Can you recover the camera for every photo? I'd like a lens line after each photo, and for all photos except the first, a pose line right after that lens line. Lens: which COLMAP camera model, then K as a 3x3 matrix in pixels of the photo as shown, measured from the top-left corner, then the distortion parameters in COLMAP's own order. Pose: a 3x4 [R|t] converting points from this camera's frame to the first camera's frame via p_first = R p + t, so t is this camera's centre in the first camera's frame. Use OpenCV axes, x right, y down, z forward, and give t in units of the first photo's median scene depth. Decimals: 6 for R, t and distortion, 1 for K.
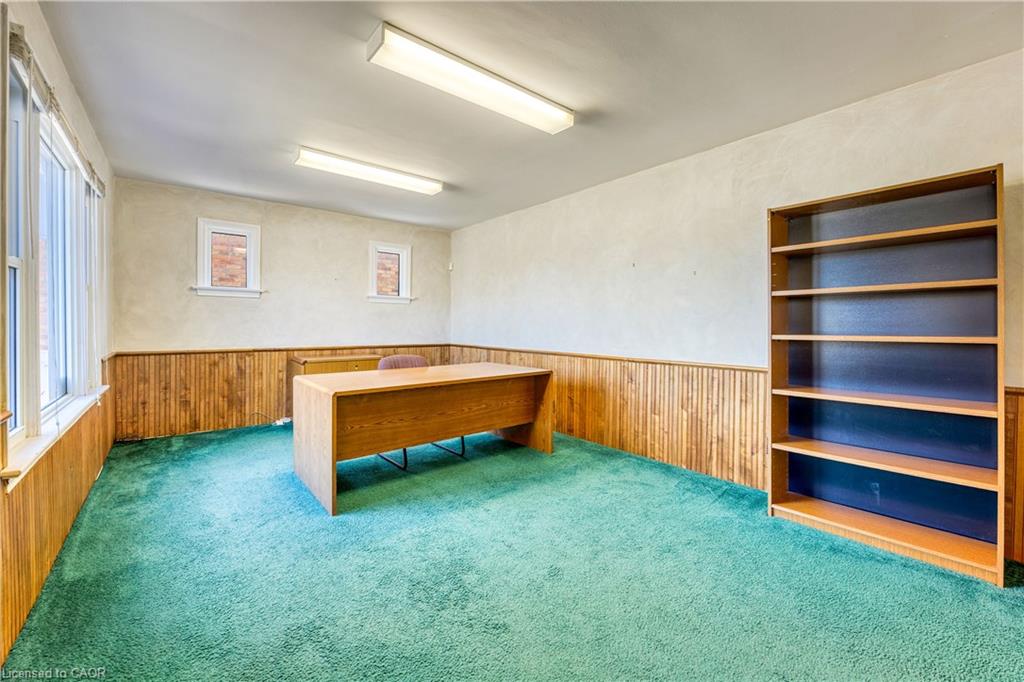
lens RADIAL K [[415.4, 0, 515.1], [0, 415.4, 334.6], [0, 0, 1]] dist [-0.013345, 0.001100]
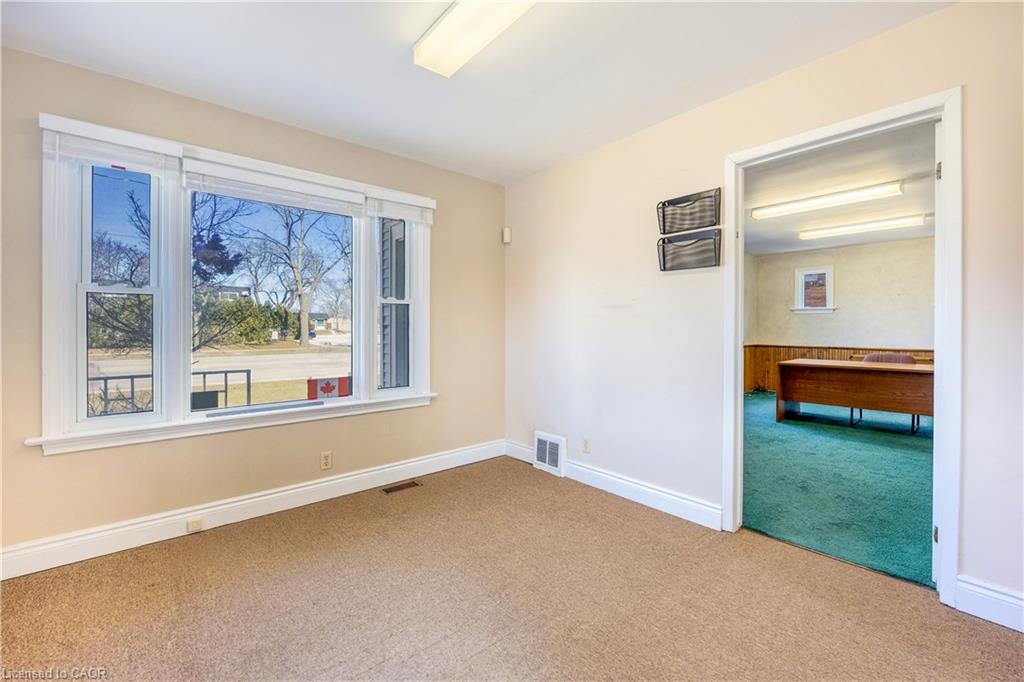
lens RADIAL K [[415.4, 0, 510.1], [0, 415.4, 334.7], [0, 0, 1]] dist [-0.013345, 0.001100]
pose [[0.022996, 0.004898, -0.999724, 1.234992], [-0.019980, 0.999791, 0.004439, 0.011751], [0.999536, 0.019872, 0.023089, -0.310648]]
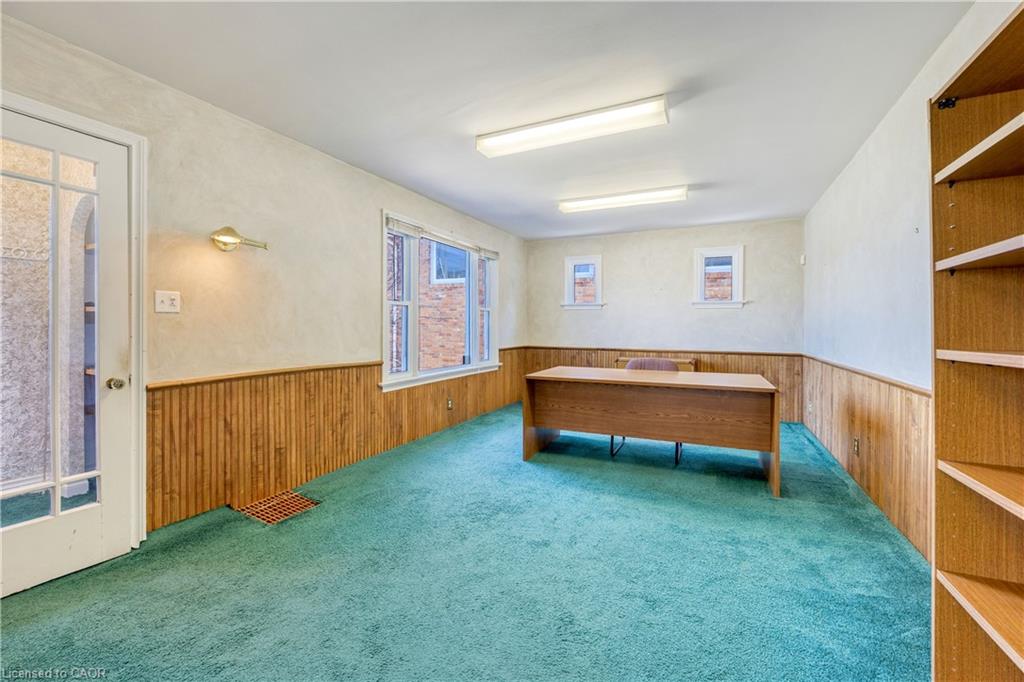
lens RADIAL K [[415.4, 0, 510.4], [0, 415.4, 337.3], [0, 0, 1]] dist [-0.013345, 0.001100]
pose [[0.427986, 0.017130, -0.903623, 0.648852], [-0.025452, 0.999652, 0.006895, -0.003228], [0.903427, 0.020048, 0.428273, 0.249685]]
